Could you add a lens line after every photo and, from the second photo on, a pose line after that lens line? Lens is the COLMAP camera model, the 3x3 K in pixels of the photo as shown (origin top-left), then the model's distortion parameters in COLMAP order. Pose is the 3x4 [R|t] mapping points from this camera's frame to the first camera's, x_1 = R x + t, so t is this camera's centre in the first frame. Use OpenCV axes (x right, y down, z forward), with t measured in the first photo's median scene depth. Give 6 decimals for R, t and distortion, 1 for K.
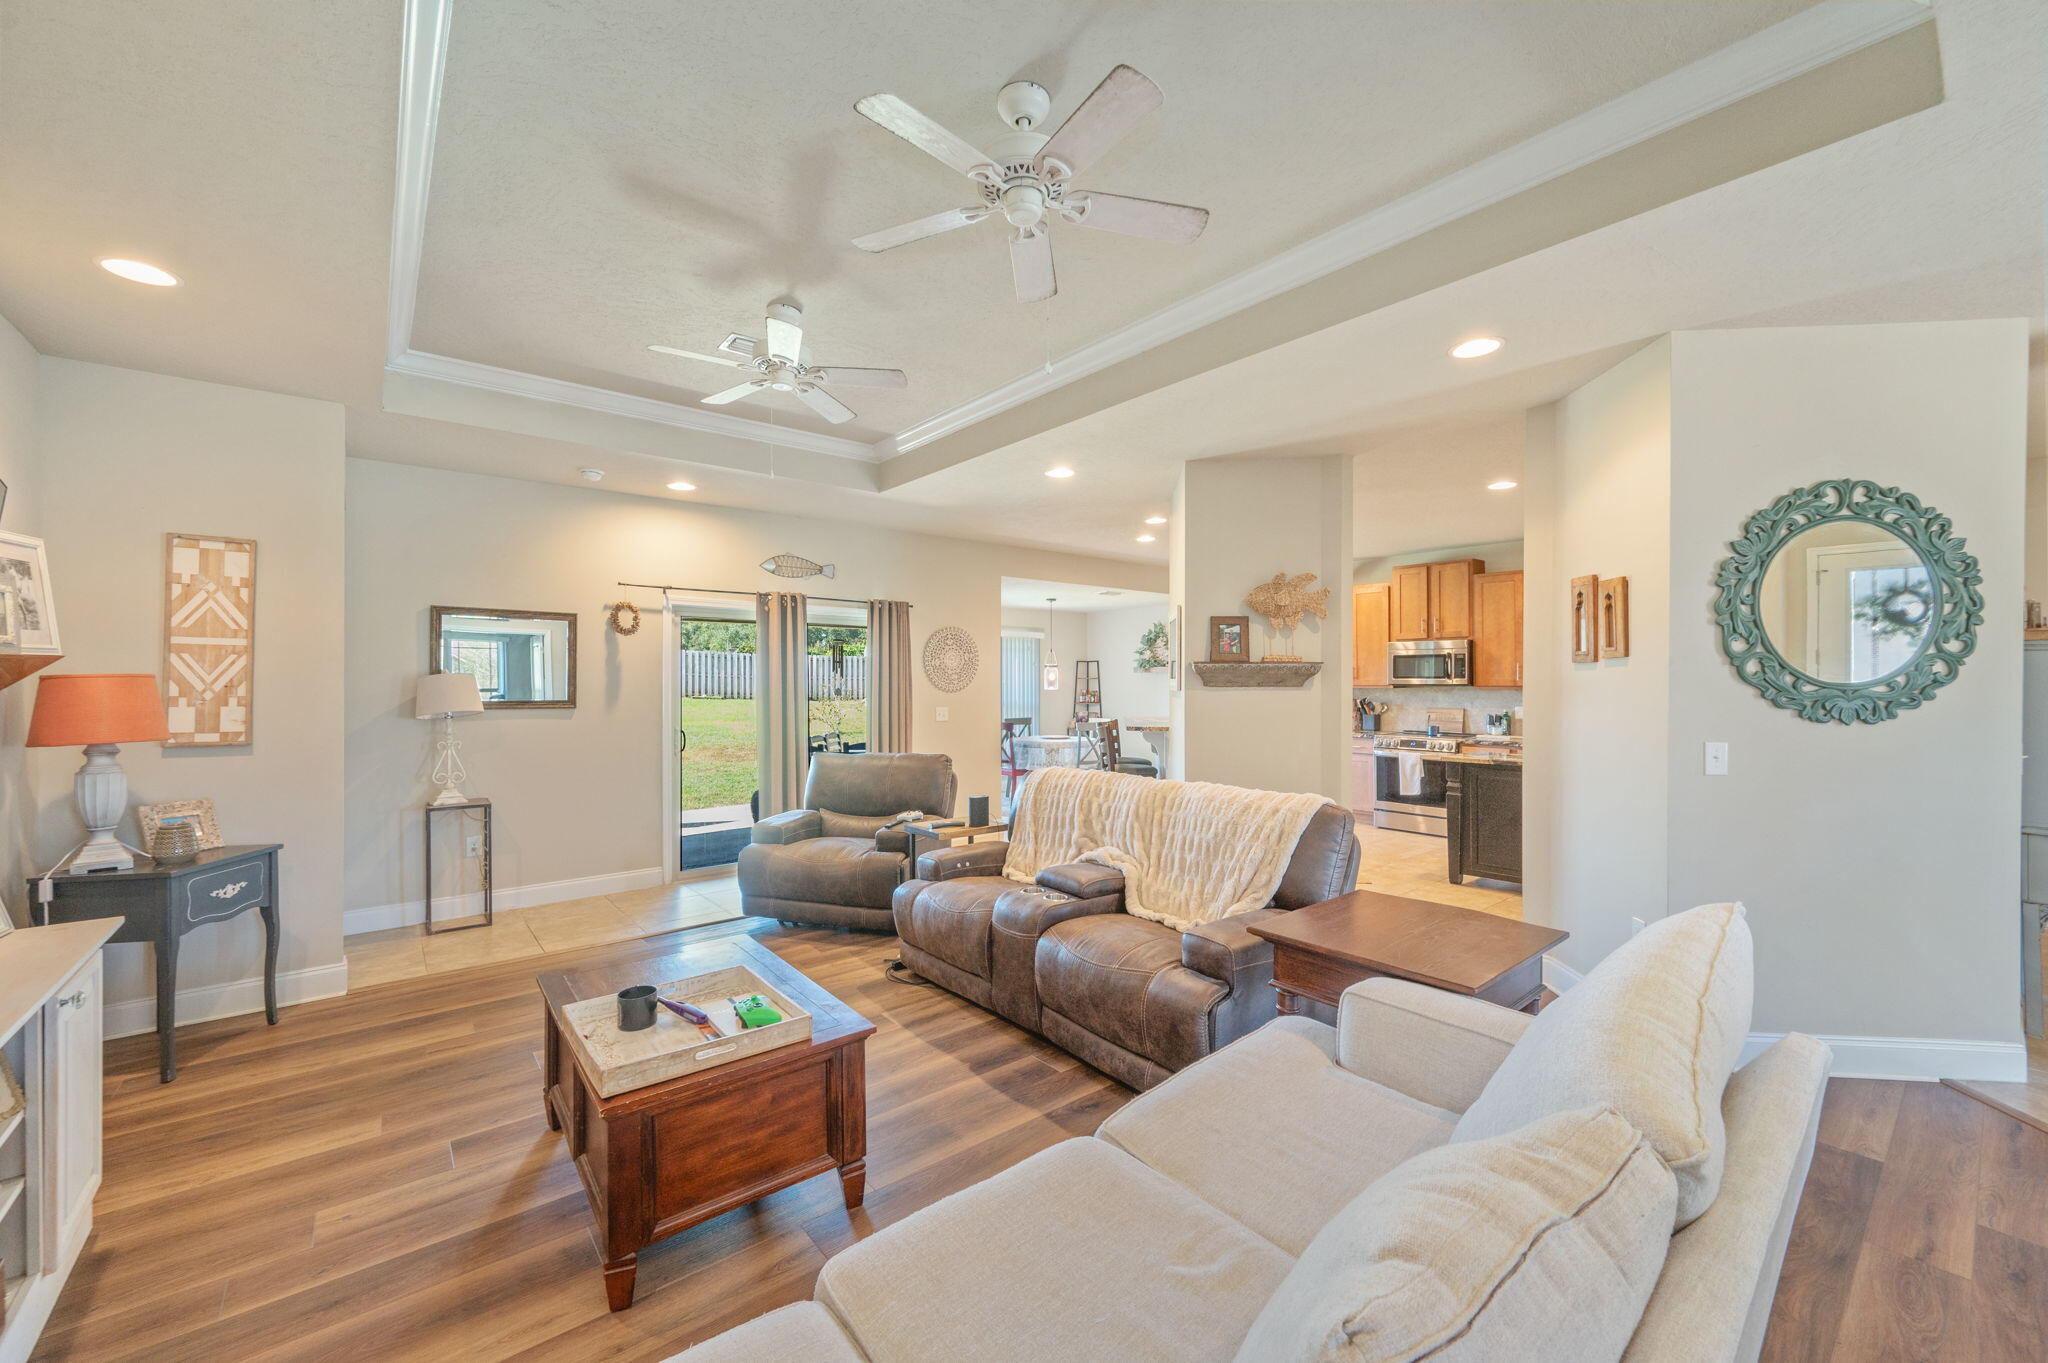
lens RADIAL K [[809.8, 0, 1037.9], [0, 809.8, 683.4], [0, 0, 1]] dist [-0.002628, -0.000155]
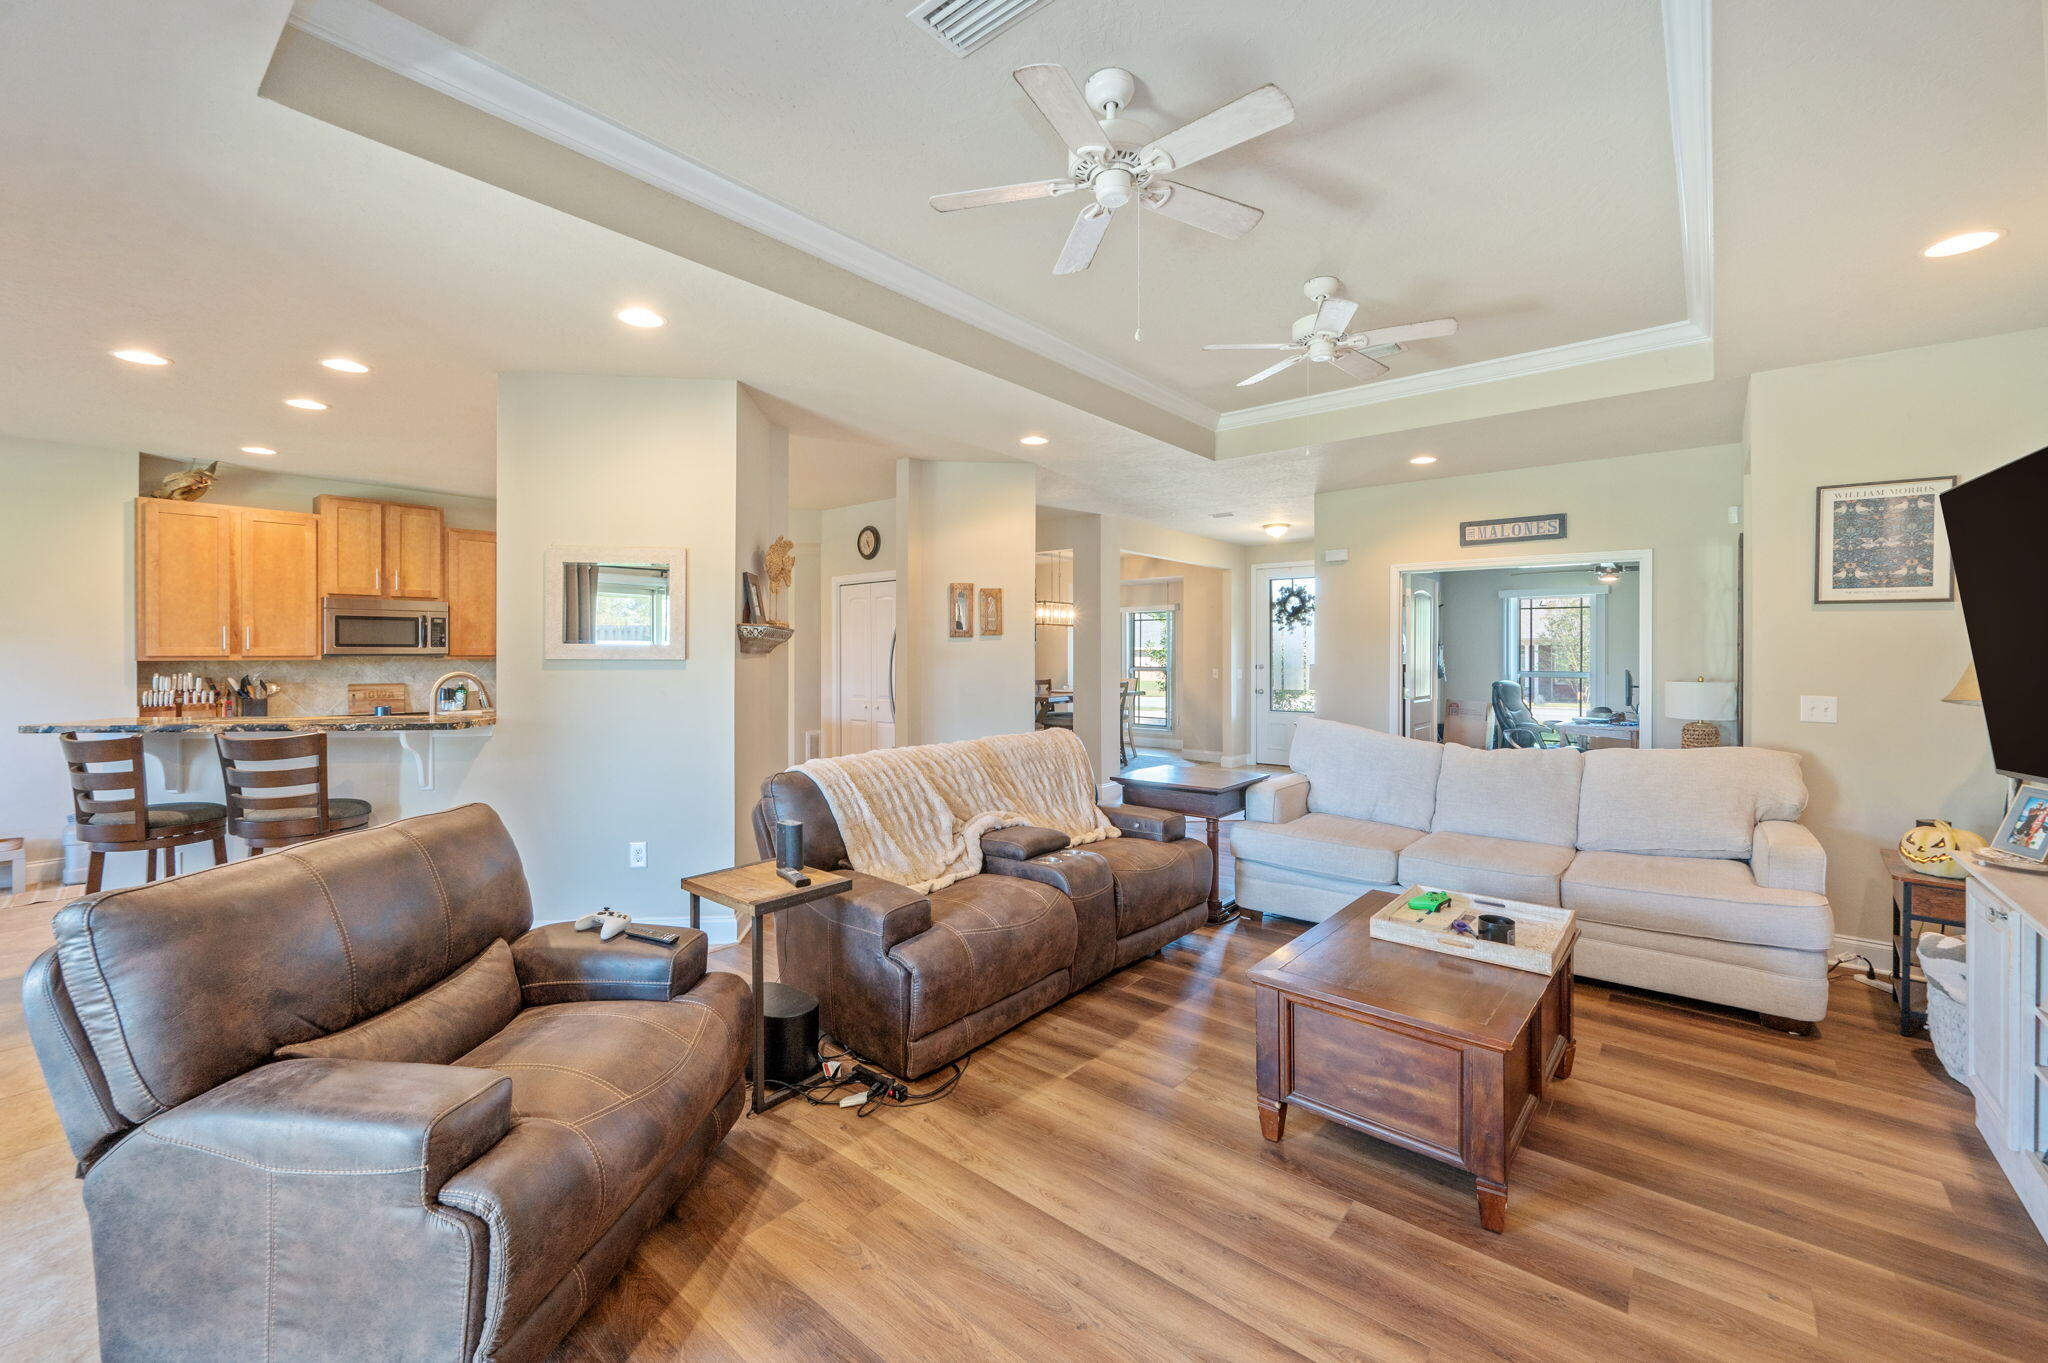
lens RADIAL K [[829.5, 0, 1025.3], [0, 829.5, 666.5], [0, 0, 1]] dist [0.000504, -0.000019]
pose [[-0.187857, -0.013565, 0.982103, -0.747340], [0.002185, 0.999896, 0.014229, 0.005405], [-0.982194, 0.004819, -0.187808, 0.926932]]
